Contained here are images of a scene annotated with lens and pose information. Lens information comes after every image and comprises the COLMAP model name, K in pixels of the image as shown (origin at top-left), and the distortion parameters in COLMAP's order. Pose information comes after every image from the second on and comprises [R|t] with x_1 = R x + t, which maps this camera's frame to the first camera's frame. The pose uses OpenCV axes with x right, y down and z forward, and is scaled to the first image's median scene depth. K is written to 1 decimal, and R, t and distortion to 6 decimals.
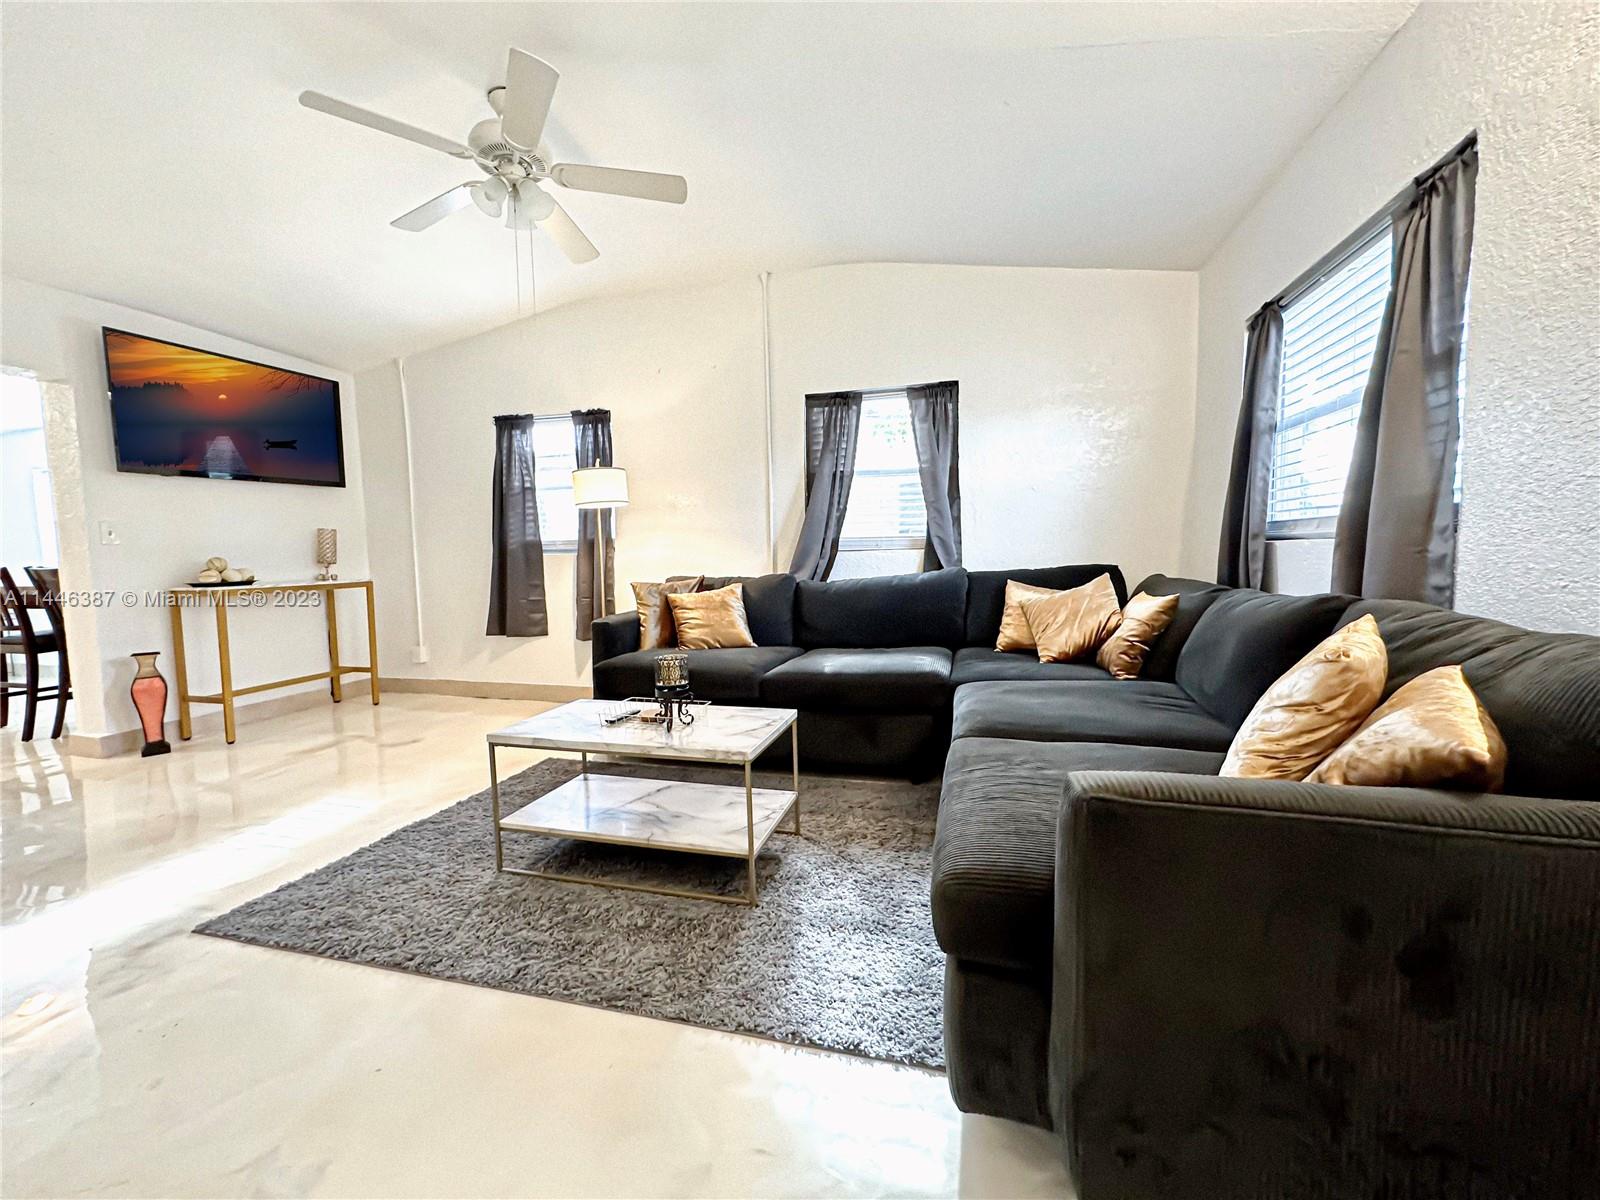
lens RADIAL K [[639.9, 0, 802.6], [0, 639.9, 592.8], [0, 0, 1]] dist [-0.000317, -0.000599]
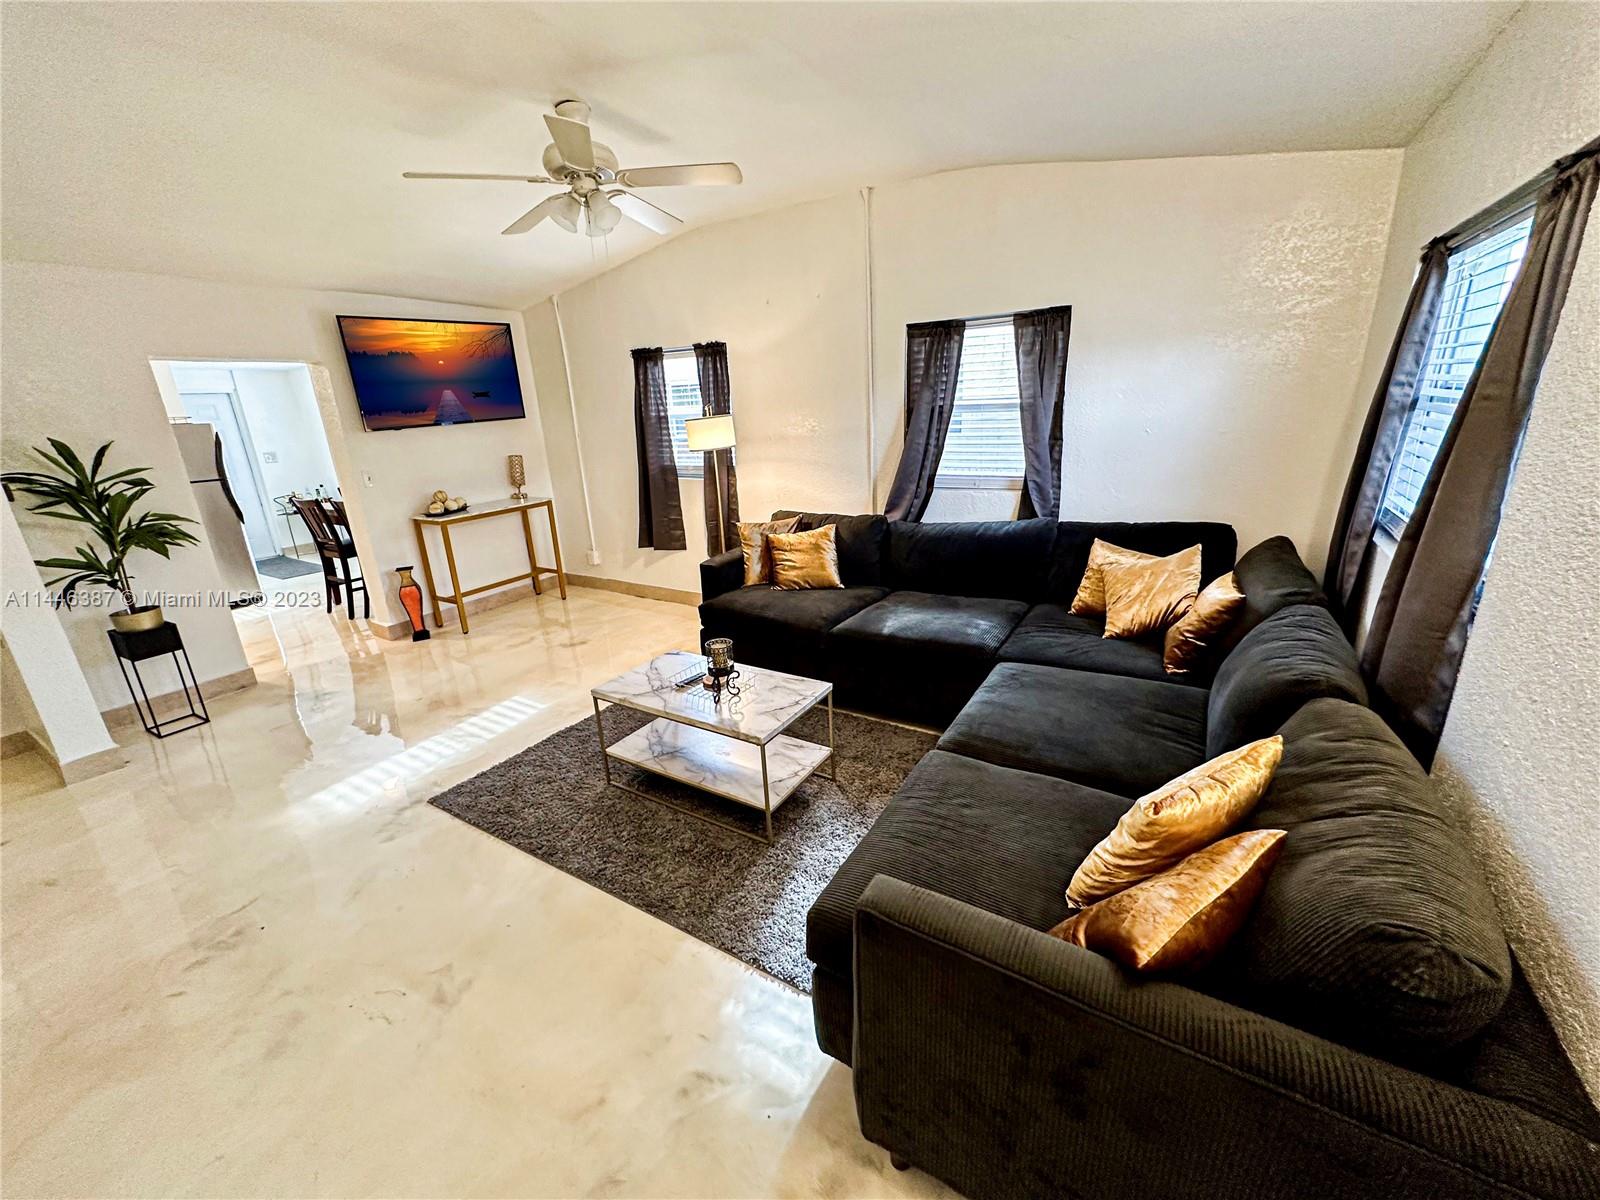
lens RADIAL K [[639.9, 0, 802.1], [0, 639.9, 594.7], [0, 0, 1]] dist [-0.000317, -0.000599]
pose [[0.958349, 0.058983, -0.279442, 0.167665], [0.009207, 0.971552, 0.236646, -0.164759], [0.285451, -0.229363, 0.930543, -0.038531]]
